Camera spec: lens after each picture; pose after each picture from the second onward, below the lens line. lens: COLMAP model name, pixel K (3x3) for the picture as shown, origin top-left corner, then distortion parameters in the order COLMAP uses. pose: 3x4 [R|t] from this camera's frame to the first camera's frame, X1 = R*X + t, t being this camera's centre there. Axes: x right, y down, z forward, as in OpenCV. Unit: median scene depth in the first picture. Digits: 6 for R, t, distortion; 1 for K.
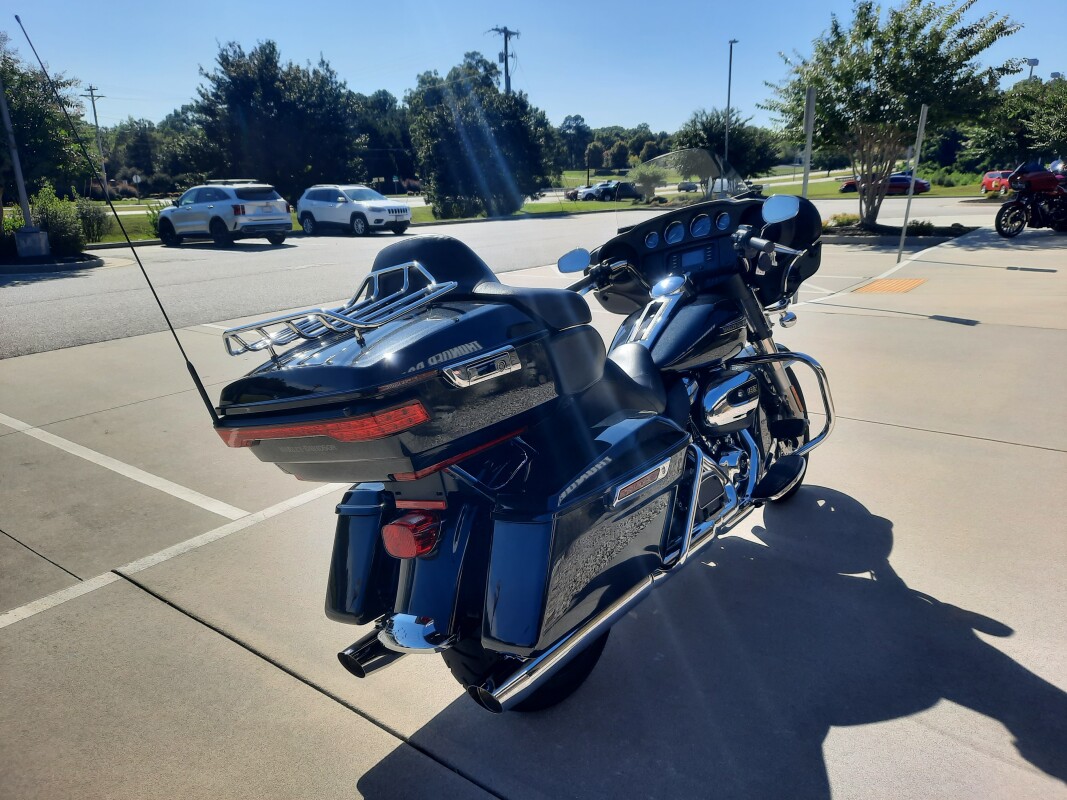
lens RADIAL K [[788.2, 0, 533.5], [0, 788.2, 400.0], [0, 0, 1]] dist [0.005346, -0.002051]
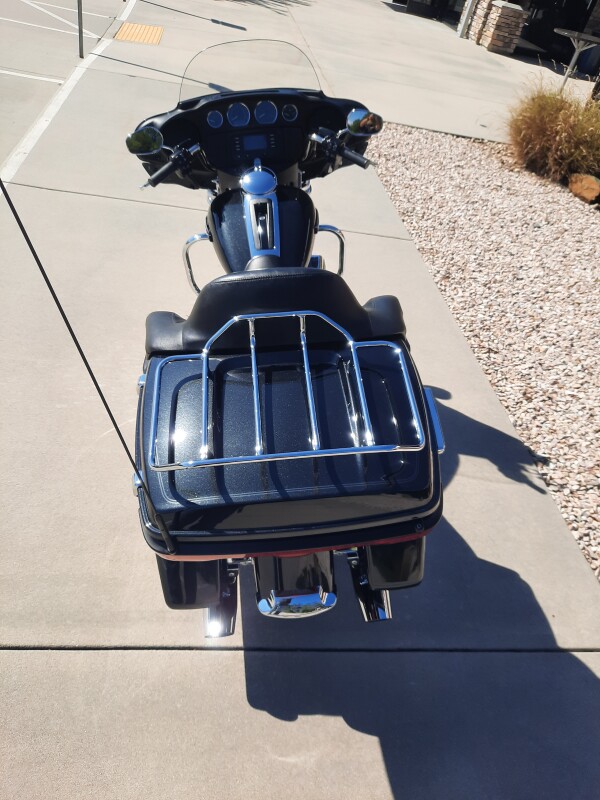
lens RADIAL K [[589.3, 0, 296.7], [0, 589.3, 398.3], [0, 0, 1]] dist [0.002684, 0.001541]
pose [[0.704319, -0.317159, 0.635095, -0.058925], [-0.019861, 0.885492, 0.464230, -0.037391], [-0.709606, -0.339579, 0.617370, 0.050685]]
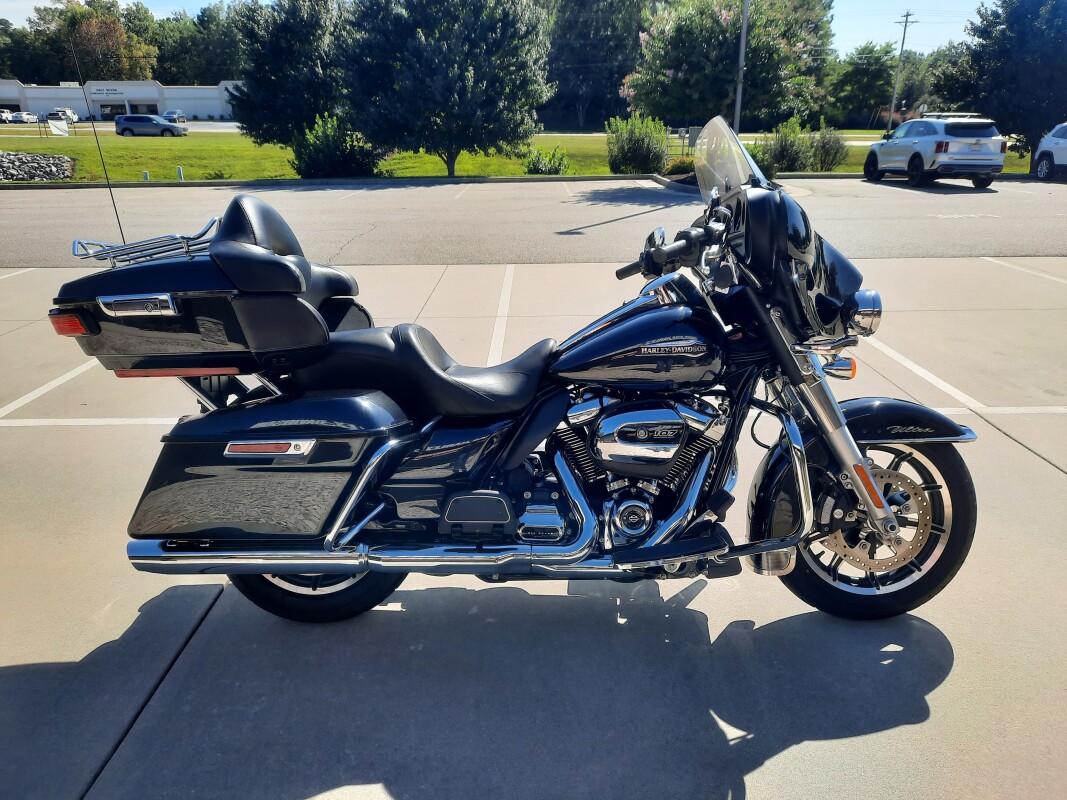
lens RADIAL K [[785.9, 0, 532.9], [0, 785.9, 407.9], [0, 0, 1]] dist [0.002684, 0.001541]
pose [[0.603786, 0.293592, -0.741112, 0.105098], [-0.223183, 0.954784, 0.196411, -0.022248], [0.765266, 0.046813, 0.642009, 0.054171]]
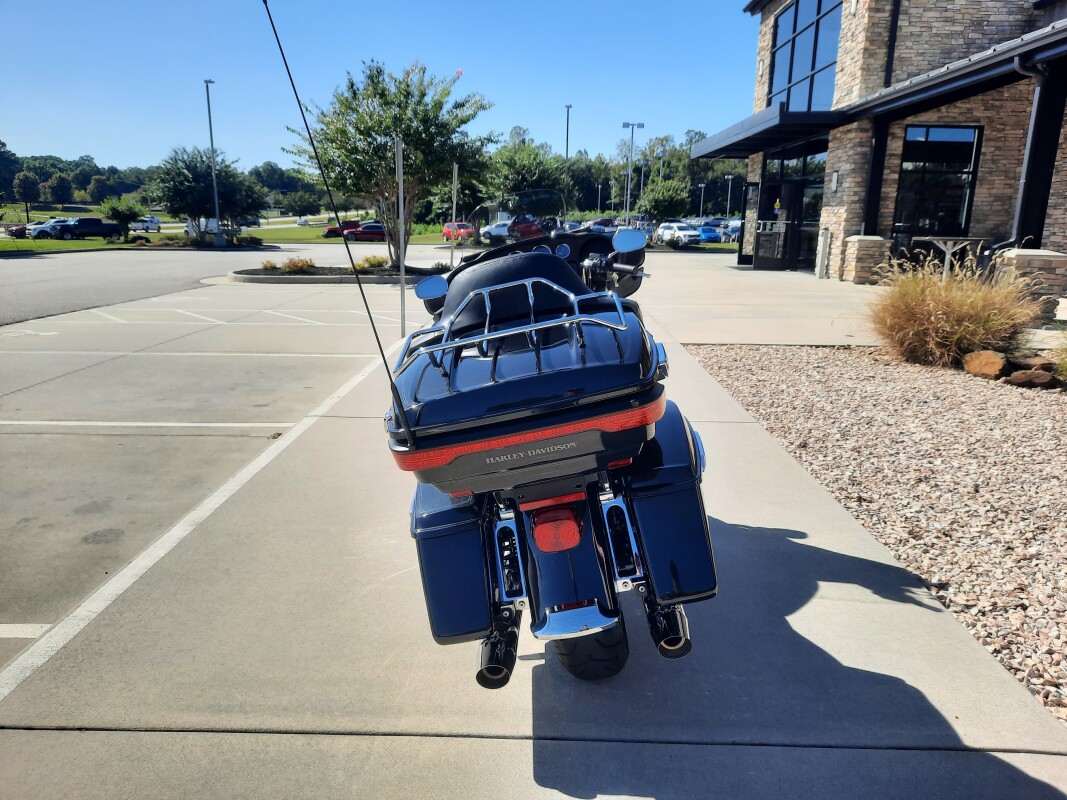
lens RADIAL K [[785.9, 0, 532.9], [0, 785.9, 407.9], [0, 0, 1]] dist [0.002684, 0.001541]
pose [[0.803850, -0.100928, 0.586207, -0.074615], [0.125935, 0.992037, -0.001891, 0.000399], [-0.581348, 0.075344, 0.810159, 0.012859]]
